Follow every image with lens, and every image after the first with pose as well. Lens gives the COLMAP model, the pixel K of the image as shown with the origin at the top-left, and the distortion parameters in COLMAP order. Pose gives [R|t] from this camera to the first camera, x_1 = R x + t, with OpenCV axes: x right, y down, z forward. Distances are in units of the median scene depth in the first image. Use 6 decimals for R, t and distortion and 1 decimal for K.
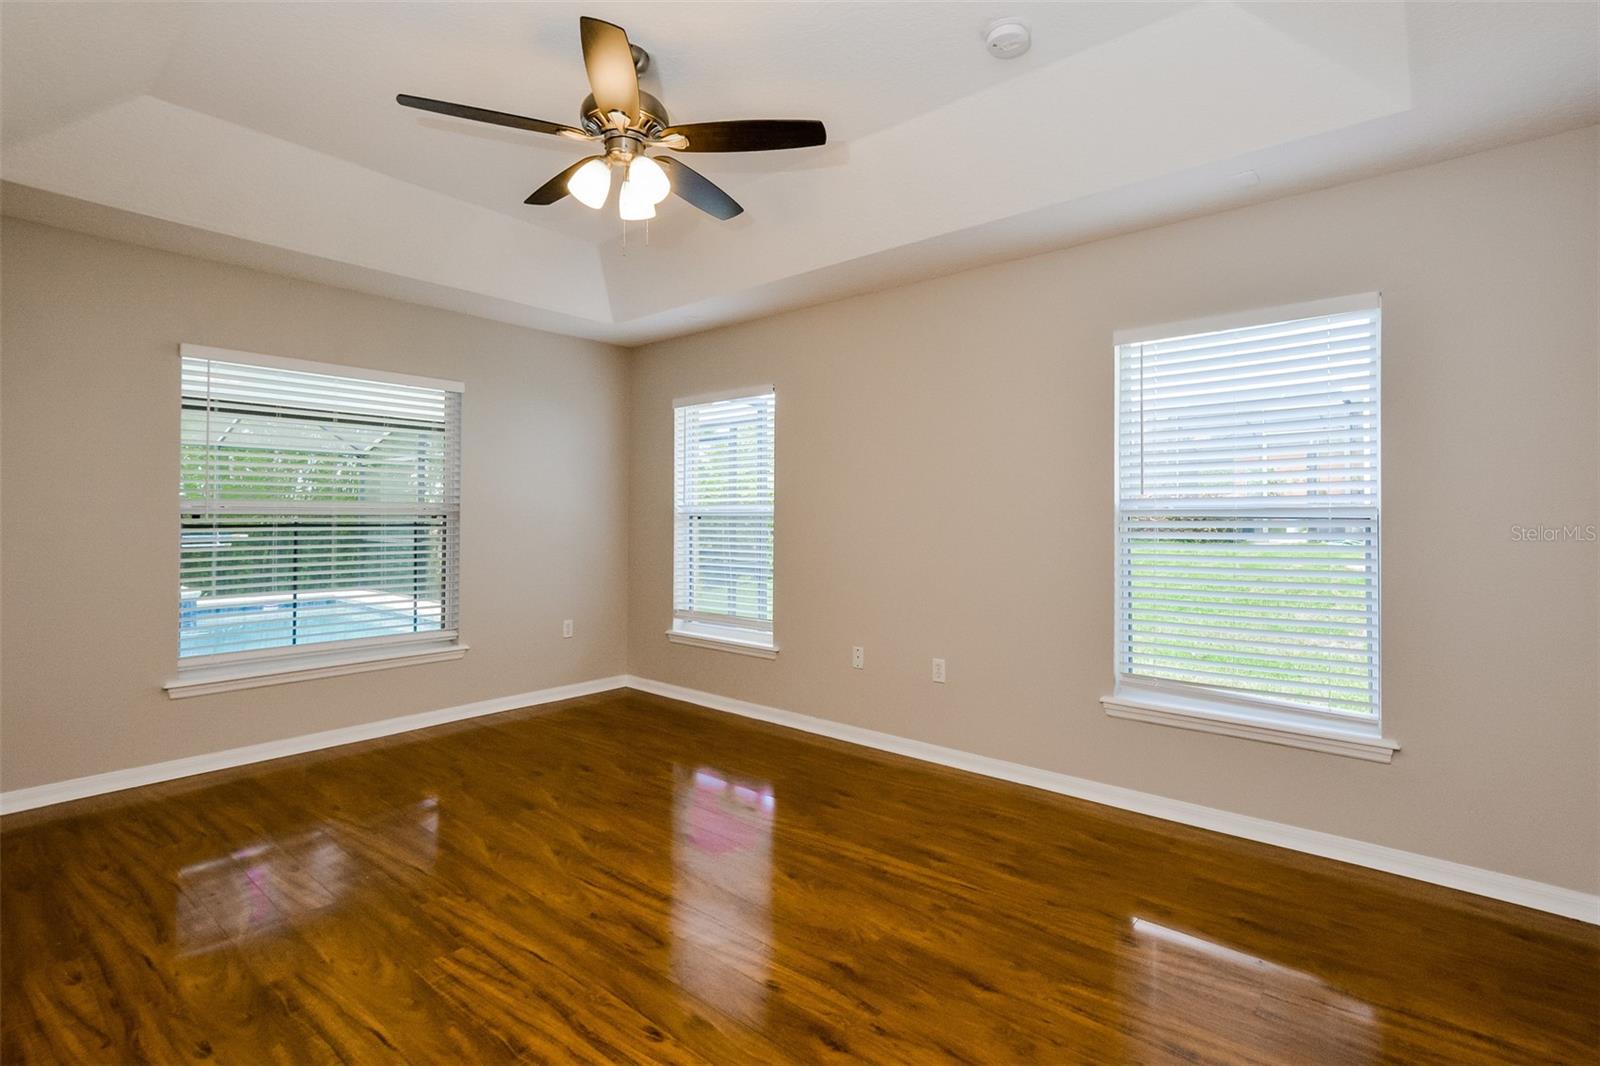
lens RADIAL K [[733.2, 0, 794.5], [0, 733.2, 515.0], [0, 0, 1]] dist [0.001976, 0.000850]
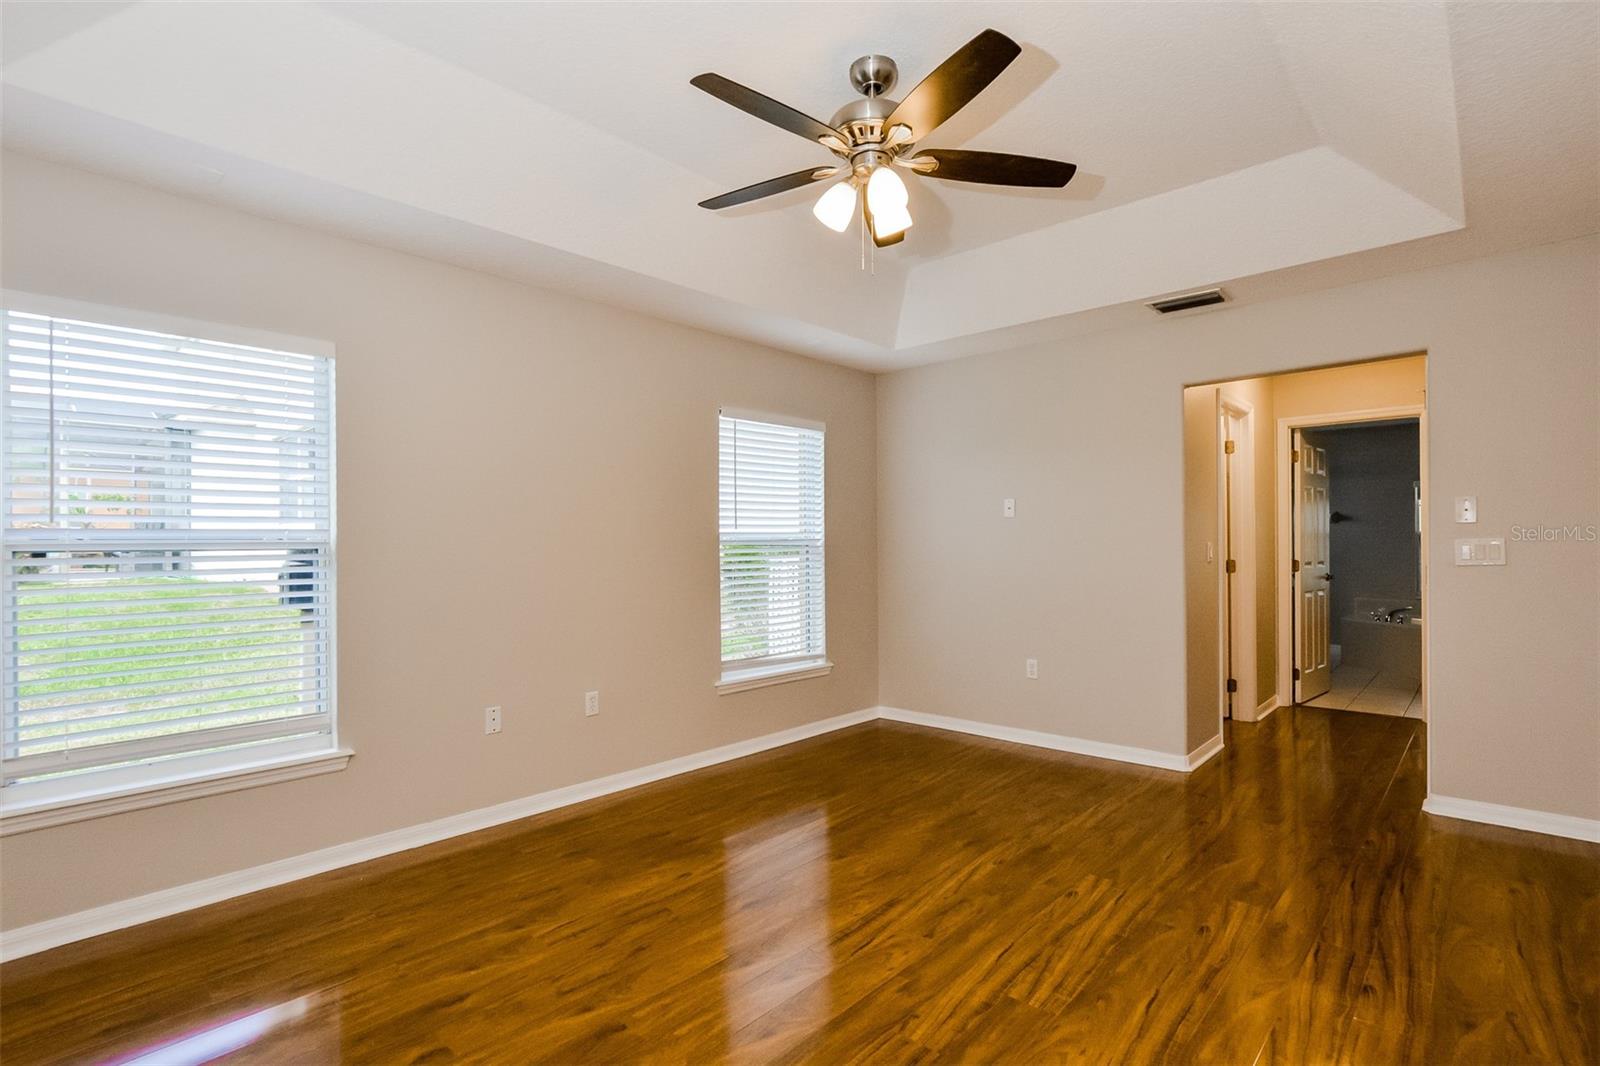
lens RADIAL K [[754.8, 0, 795.6], [0, 754.8, 555.4], [0, 0, 1]] dist [-0.005946, -0.001162]
pose [[0.061494, -0.013748, 0.998013, -1.186298], [0.006087, 0.999892, 0.013398, 0.003088], [-0.998089, 0.005251, 0.061571, 1.002168]]
